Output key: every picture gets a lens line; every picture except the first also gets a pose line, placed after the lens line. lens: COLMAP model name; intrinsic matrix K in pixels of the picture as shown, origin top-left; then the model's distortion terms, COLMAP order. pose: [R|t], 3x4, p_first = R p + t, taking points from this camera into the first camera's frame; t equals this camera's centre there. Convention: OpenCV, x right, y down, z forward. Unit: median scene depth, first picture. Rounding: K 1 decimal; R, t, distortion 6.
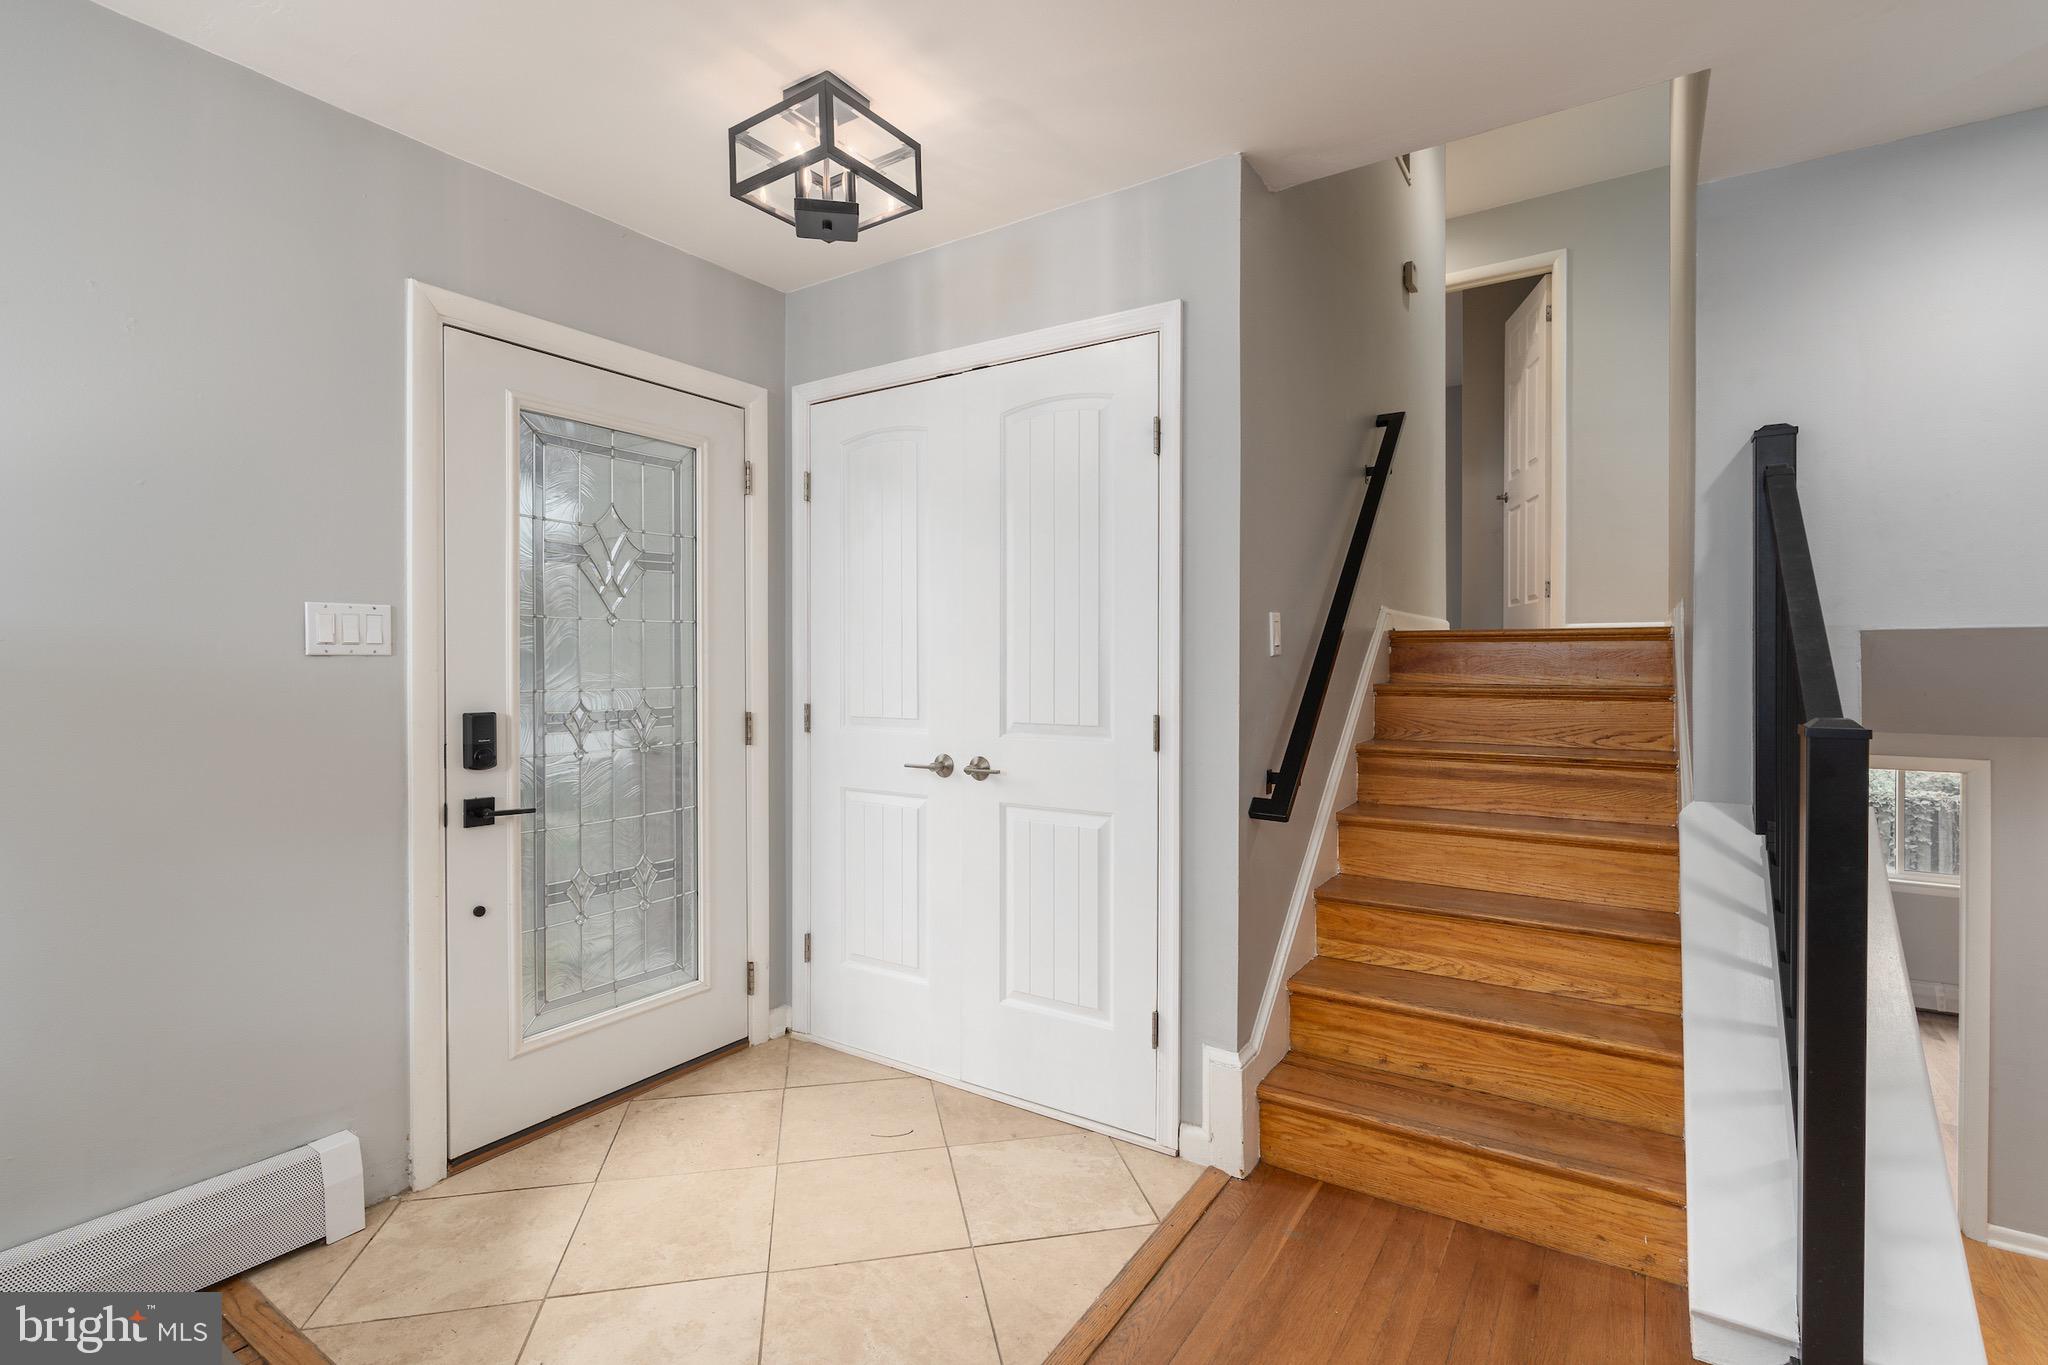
lens RADIAL K [[929.5, 0, 1019.1], [0, 929.5, 668.6], [0, 0, 1]] dist [-0.008464, 0.001907]
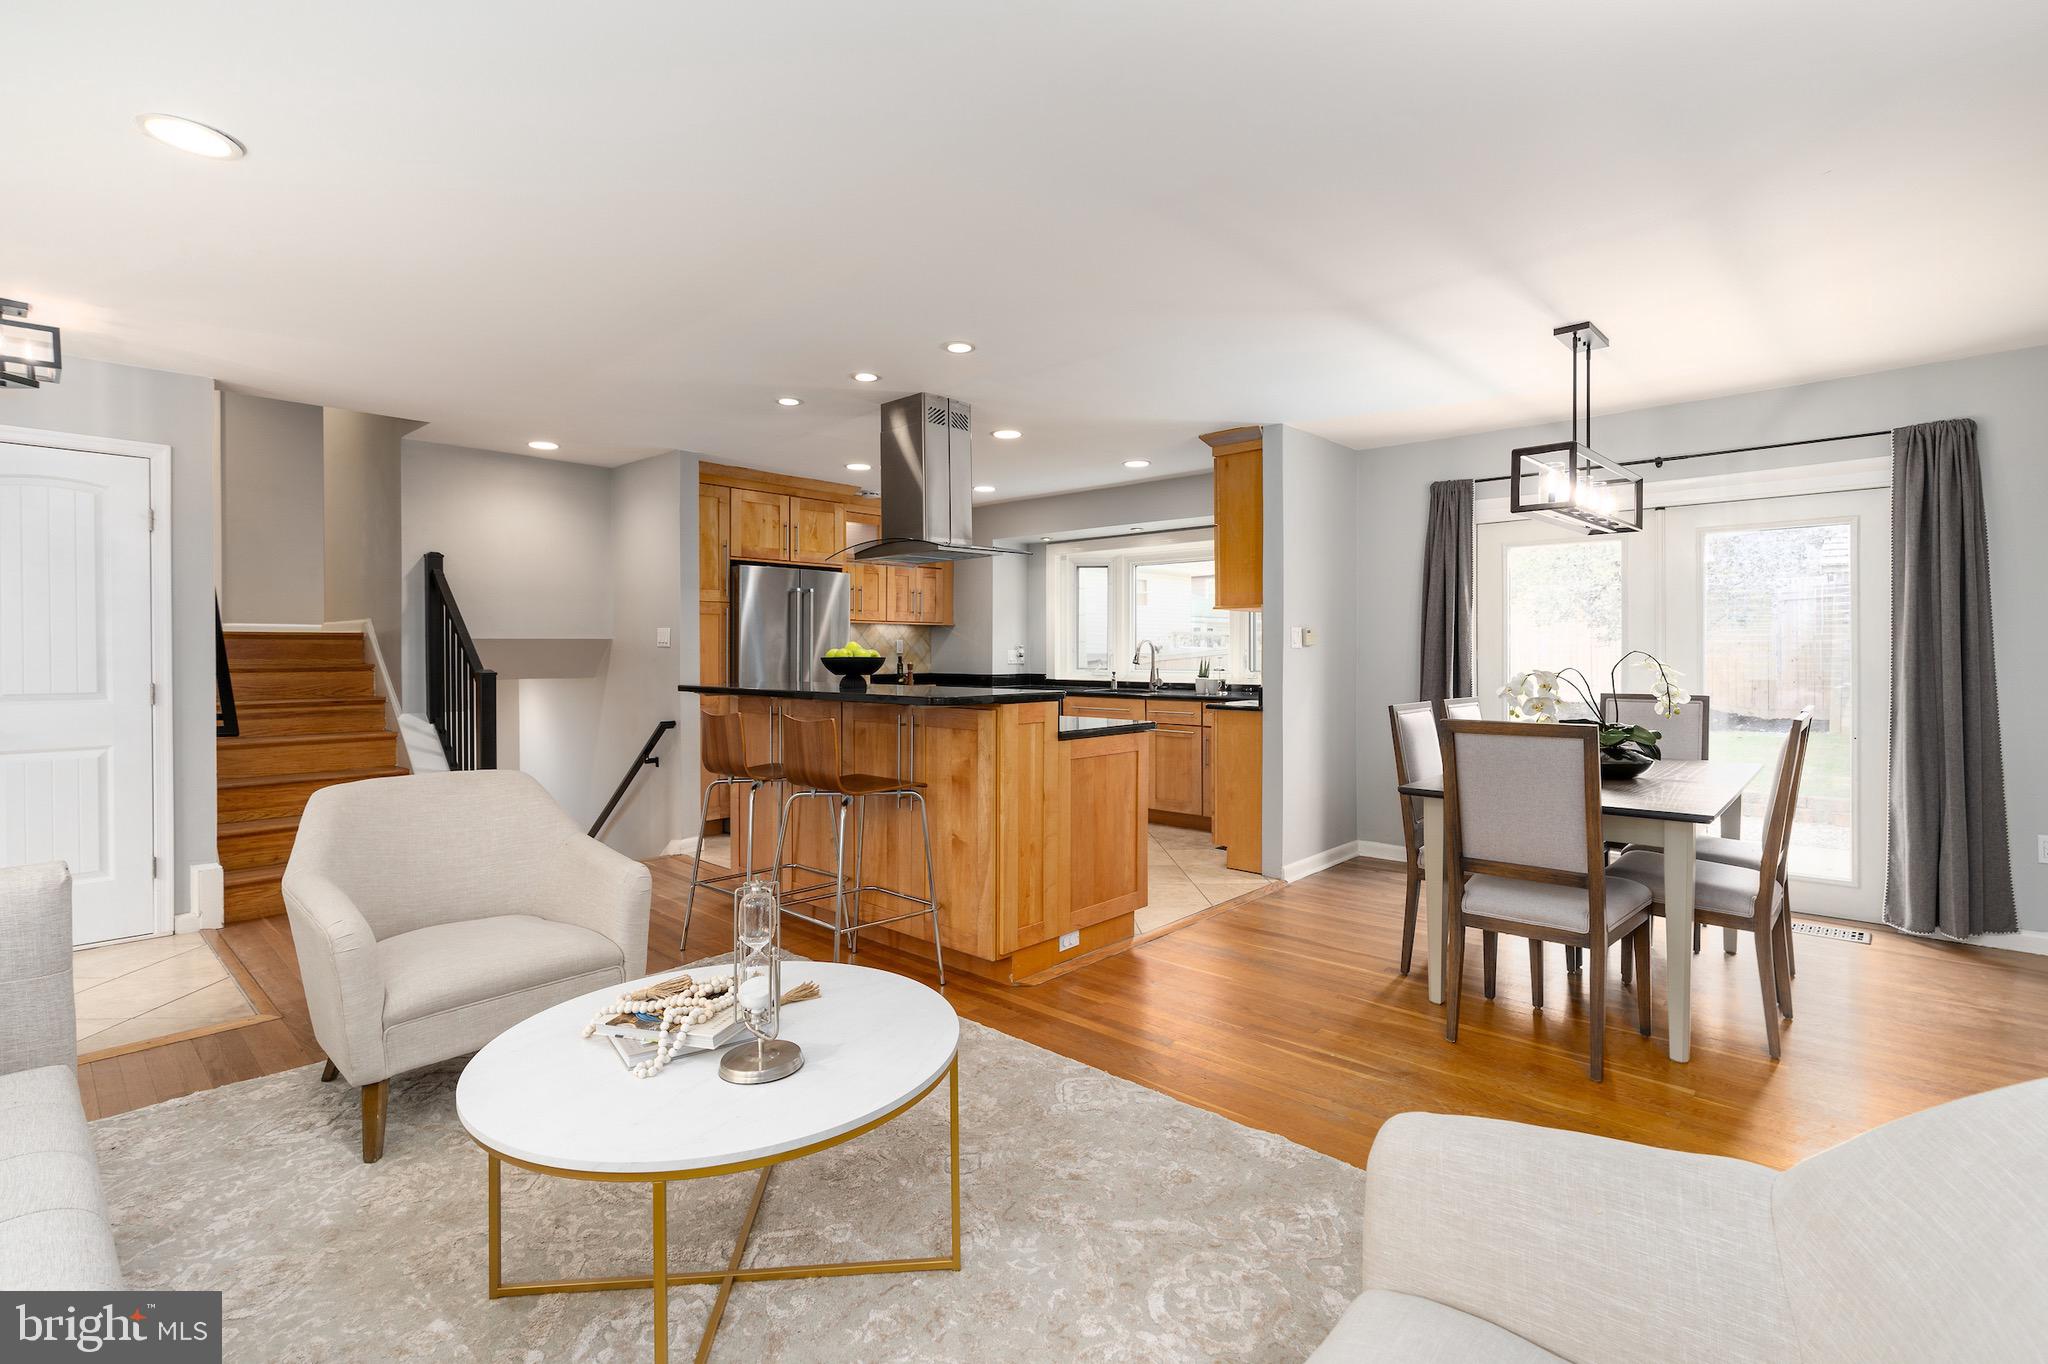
lens RADIAL K [[929.5, 0, 1008.6], [0, 929.5, 660.9], [0, 0, 1]] dist [-0.008464, 0.001907]
pose [[0.158574, -0.014133, 0.987246, -1.302220], [0.006771, 0.999890, 0.013226, -0.003781], [-0.987324, 0.004588, 0.158652, -0.839828]]
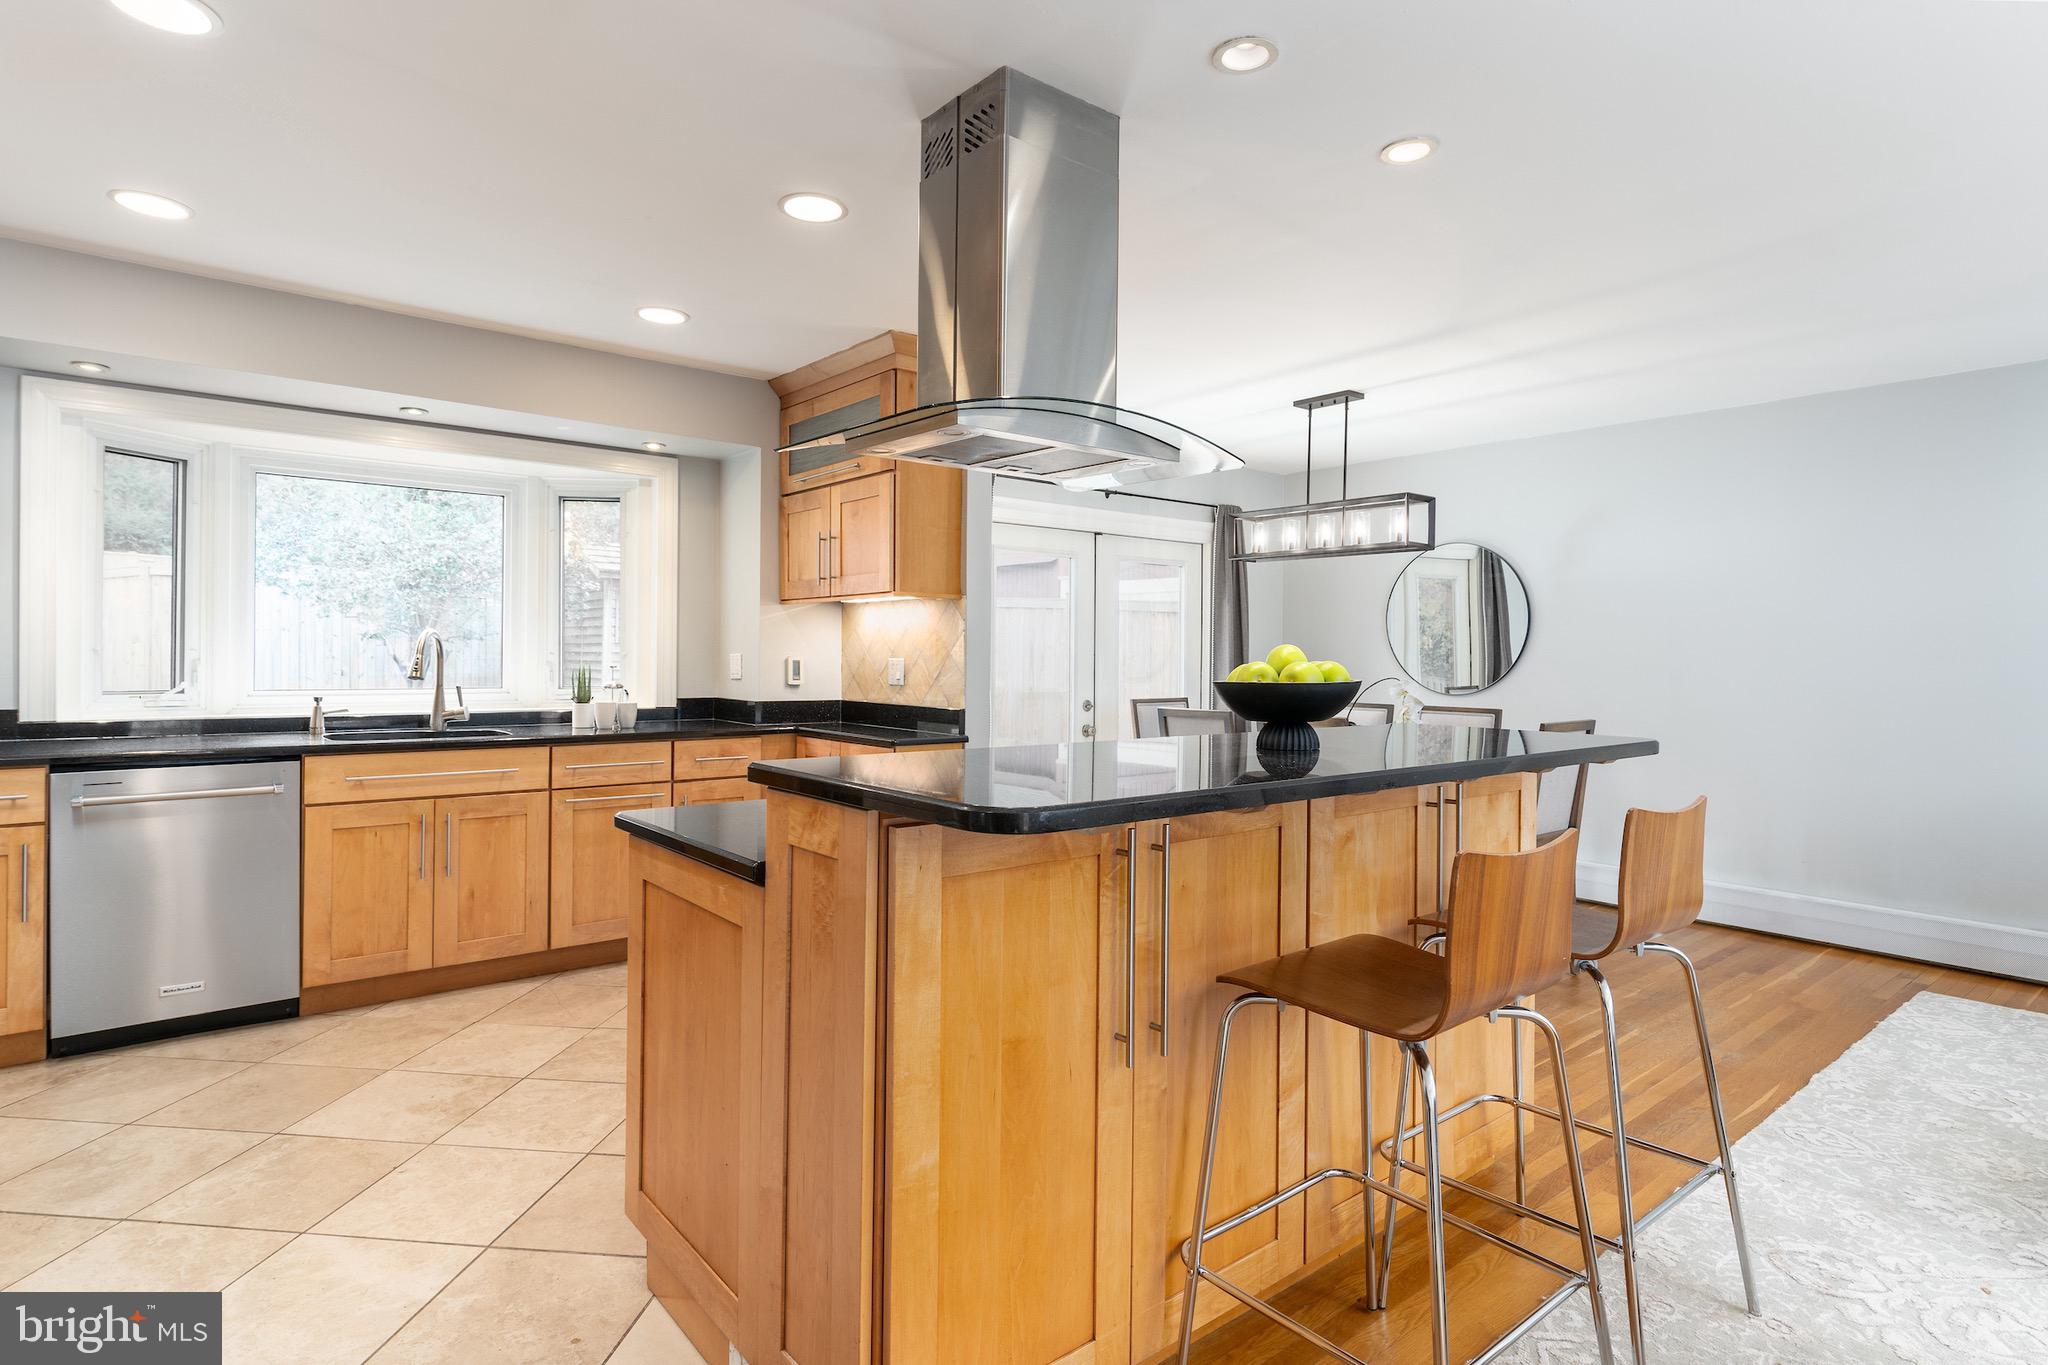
lens RADIAL K [[1054.1, 0, 1029.0], [0, 1054.1, 655.4], [0, 0, 1]] dist [-0.007359, 0.002093]
pose [[-0.955300, -0.012760, 0.295364, 0.317626], [-0.011884, 0.999918, 0.004760, -0.010568], [-0.295401, 0.001037, -0.955373, 0.615672]]
